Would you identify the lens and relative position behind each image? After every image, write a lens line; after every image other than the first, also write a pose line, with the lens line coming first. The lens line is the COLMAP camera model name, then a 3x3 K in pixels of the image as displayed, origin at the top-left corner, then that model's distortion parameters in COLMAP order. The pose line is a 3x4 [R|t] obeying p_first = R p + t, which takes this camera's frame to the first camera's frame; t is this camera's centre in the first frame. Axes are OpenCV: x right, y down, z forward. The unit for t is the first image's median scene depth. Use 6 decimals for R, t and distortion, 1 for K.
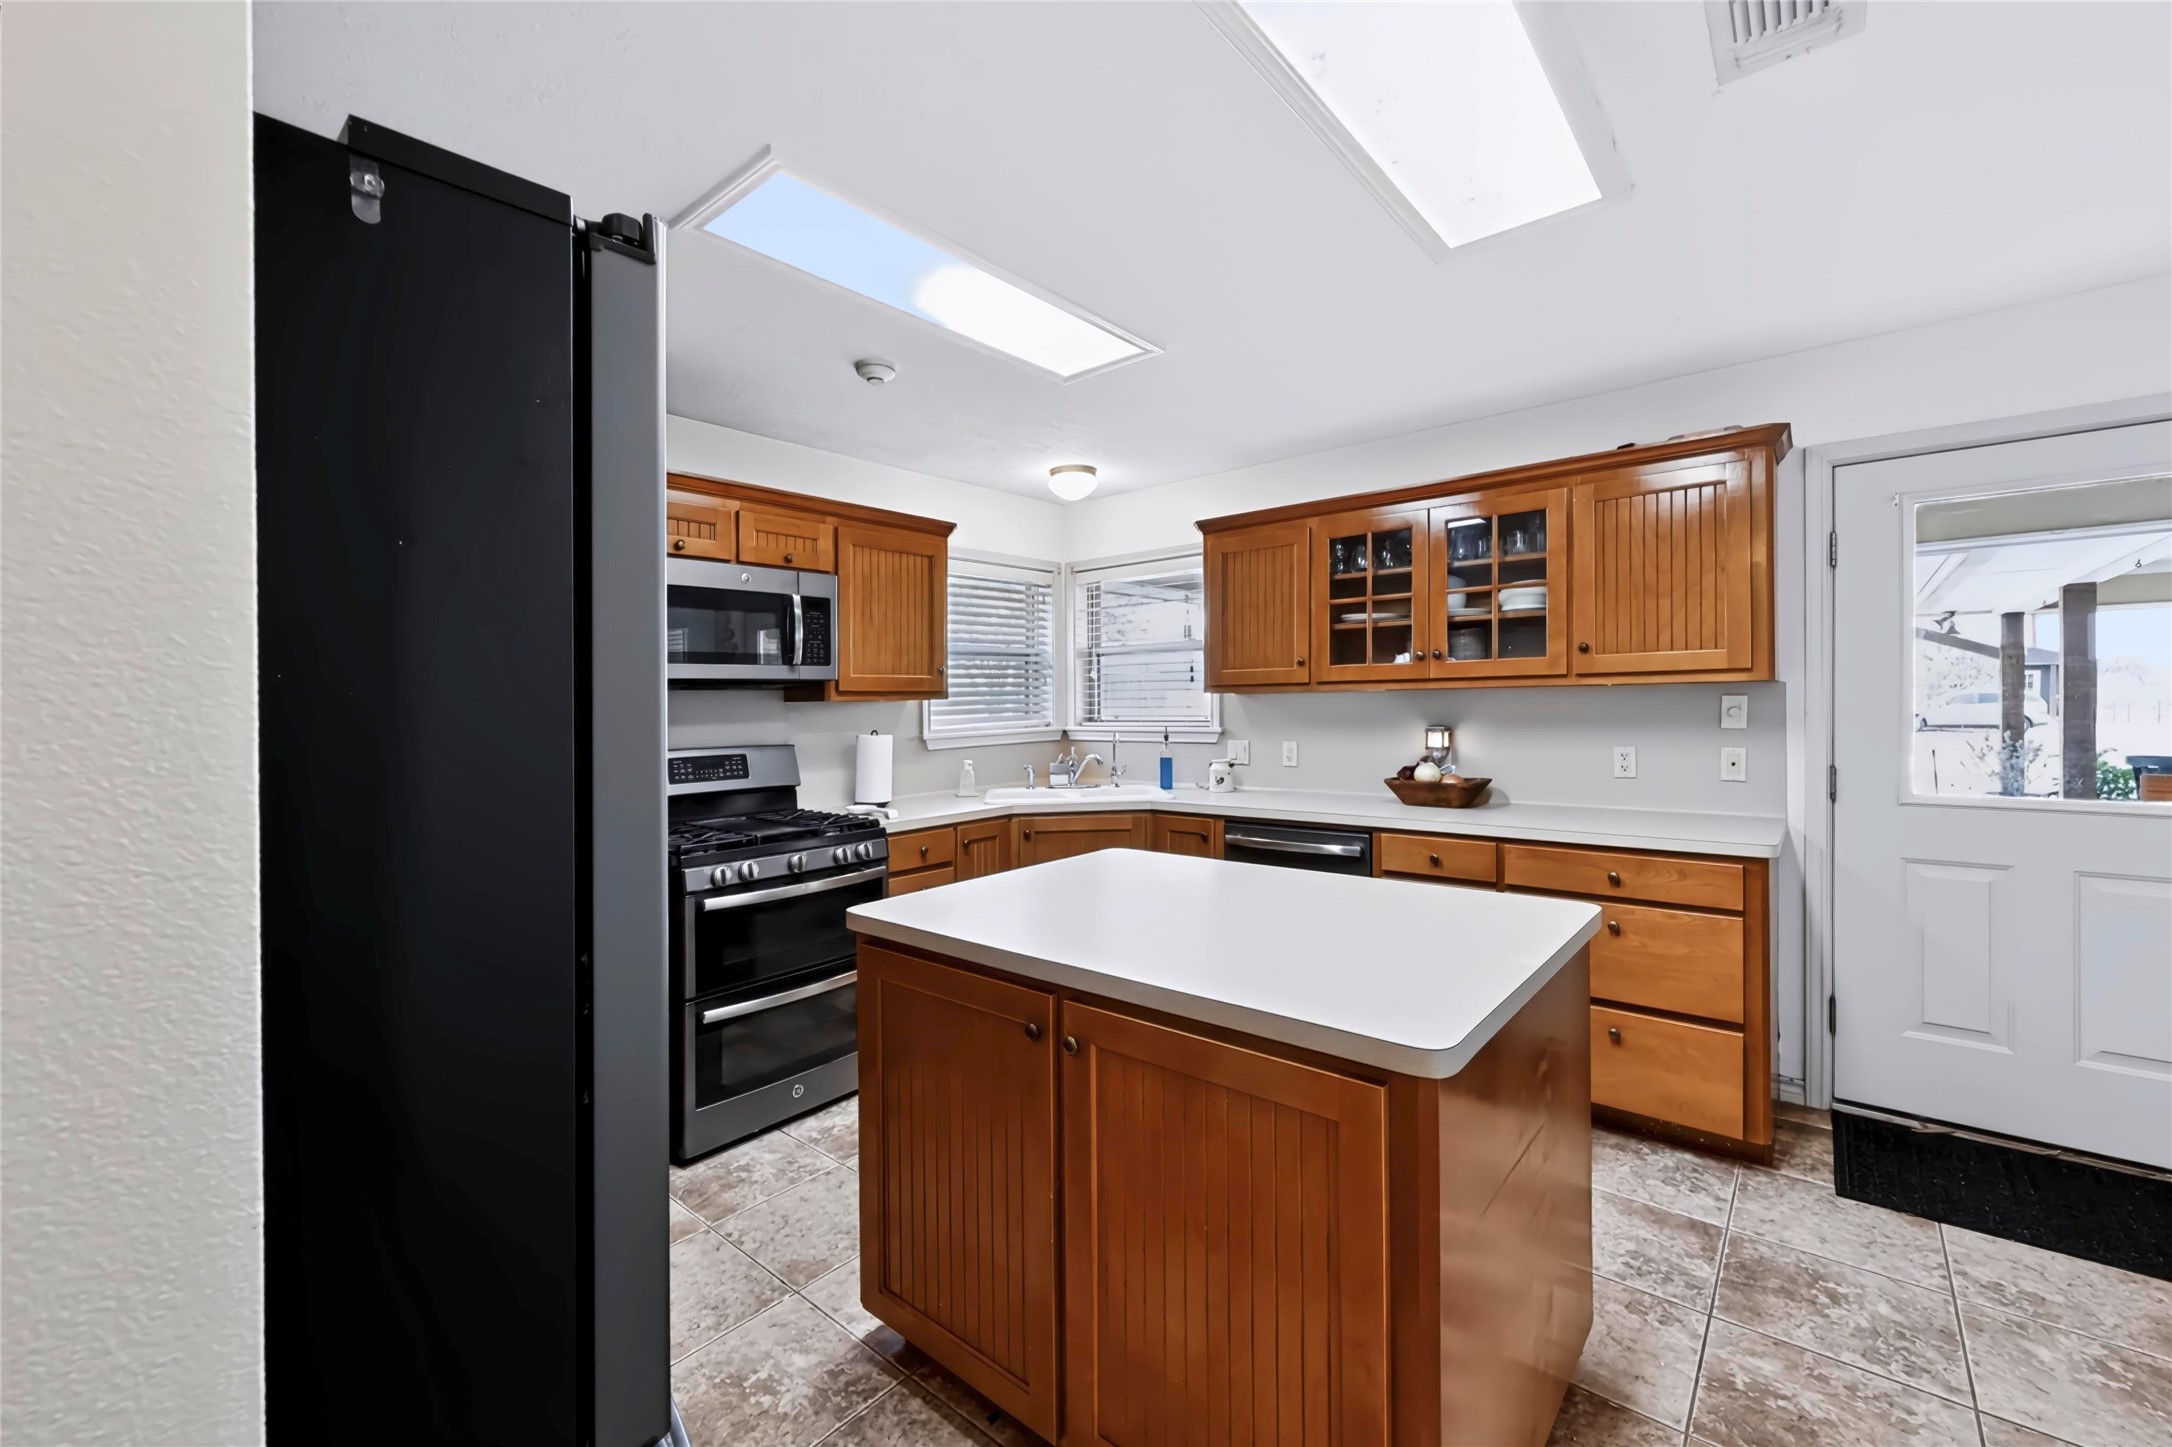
lens RADIAL K [[883.5, 0, 1064.2], [0, 883.5, 710.3], [0, 0, 1]] dist [0.003351, 0.000092]
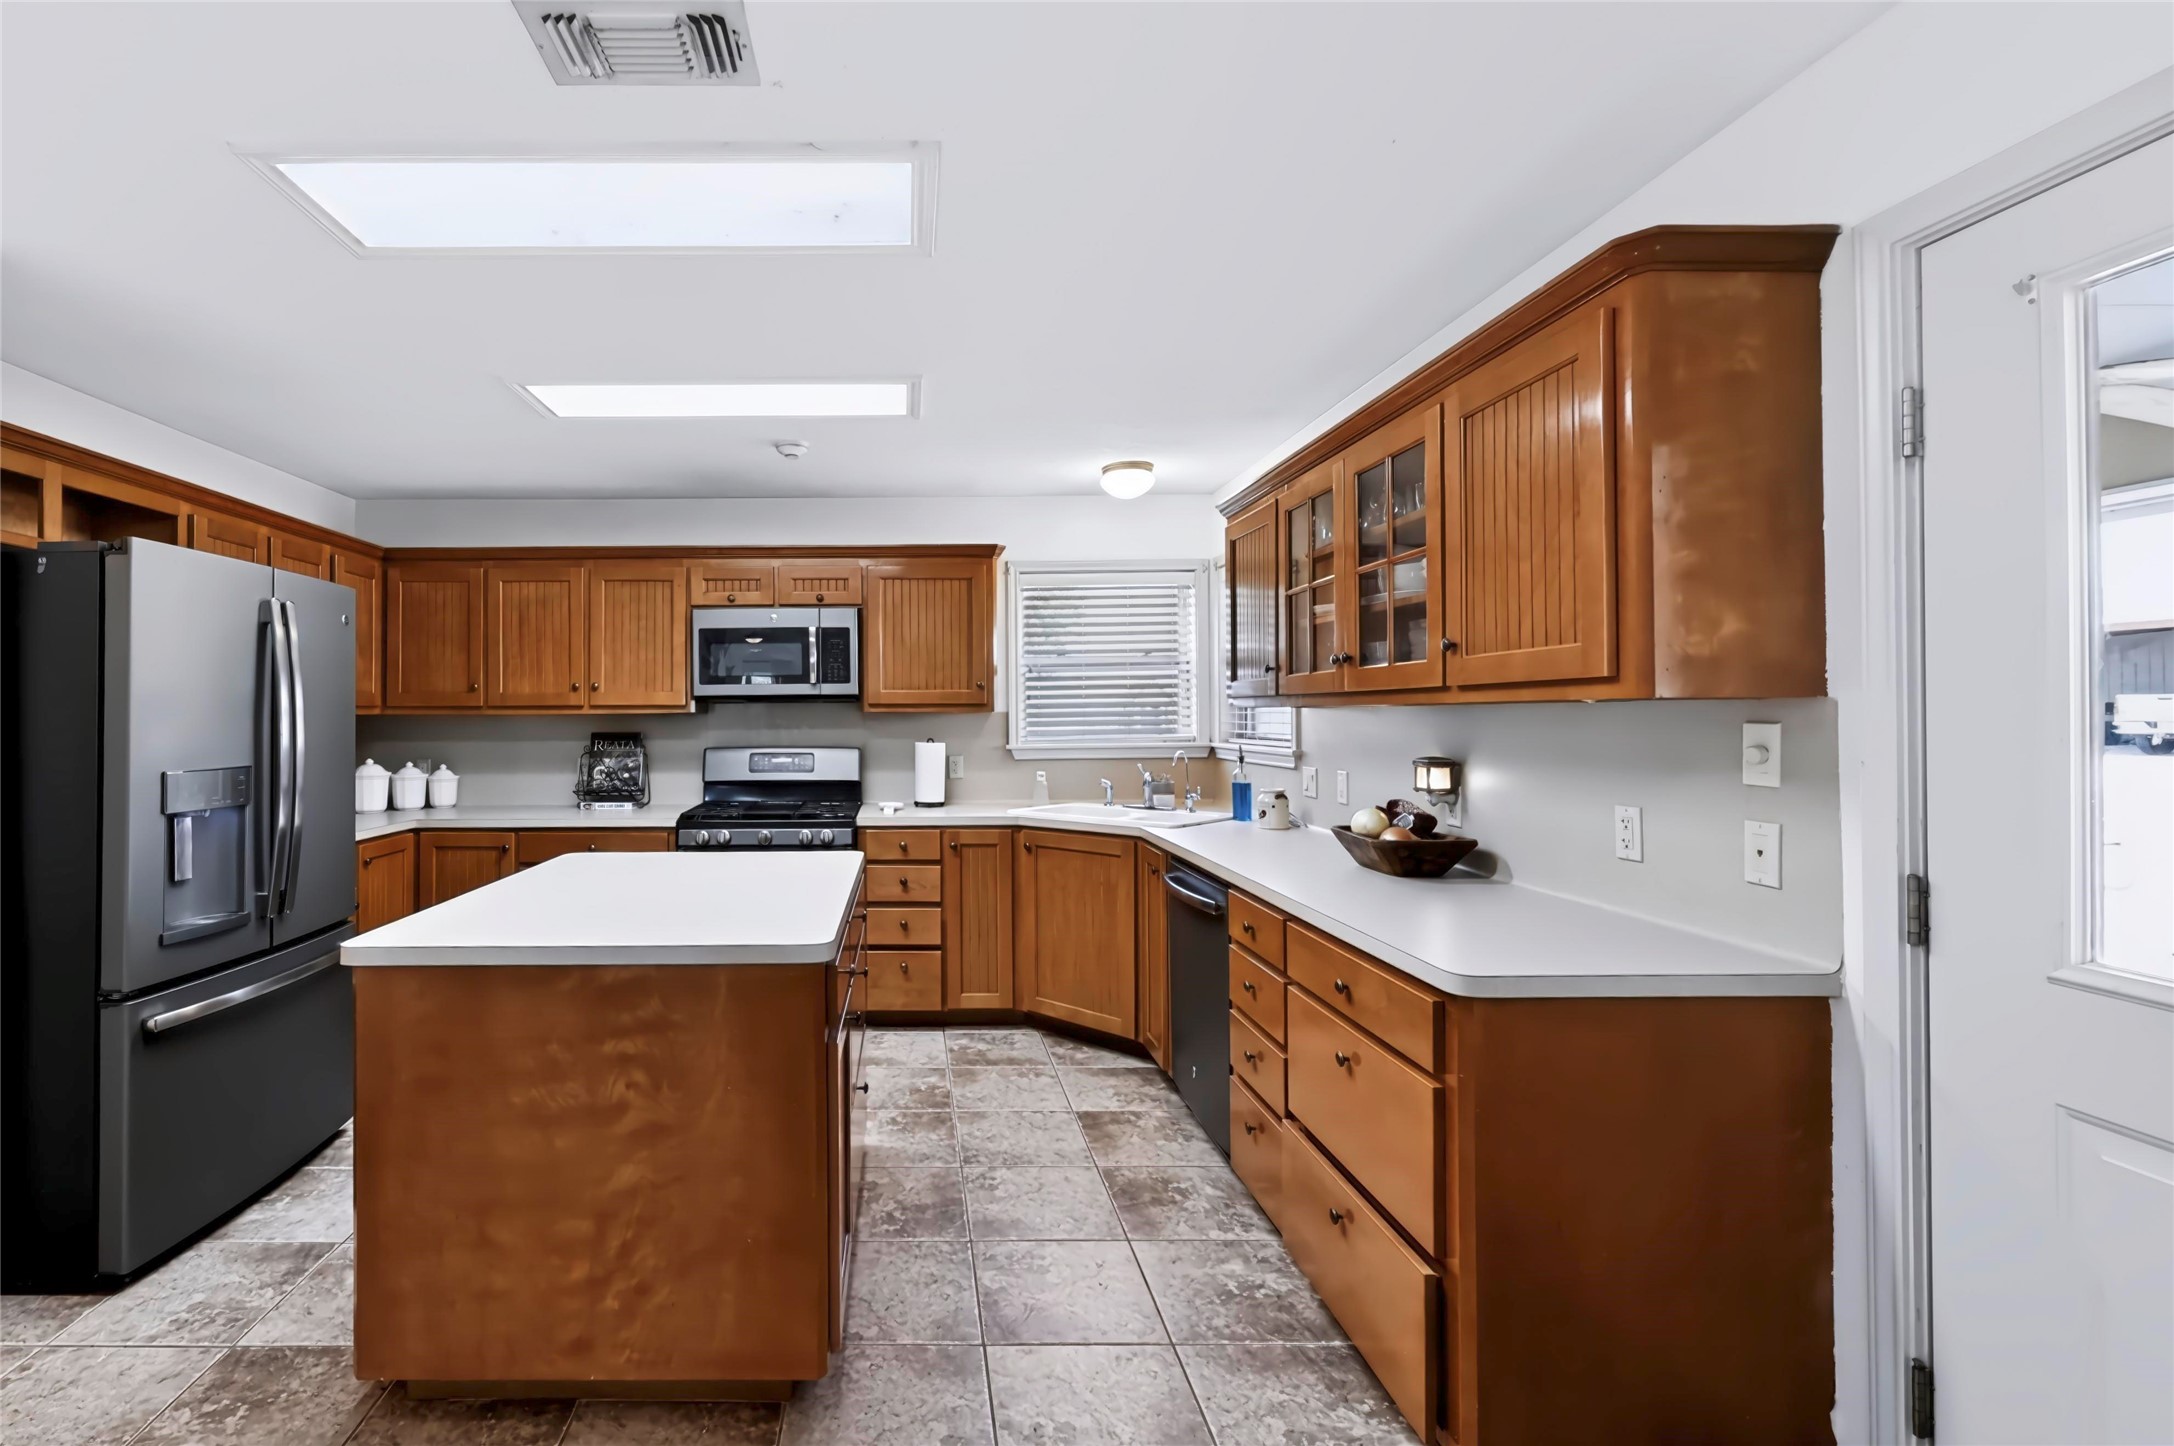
lens RADIAL K [[1024.3, 0, 1044.3], [0, 1024.3, 709.9], [0, 0, 1]] dist [0.002468, 0.000363]
pose [[0.657451, 0.011994, -0.753402, 0.894521], [-0.015877, 0.999872, 0.002062, -0.018893], [0.753330, 0.010606, 0.657557, 0.259441]]
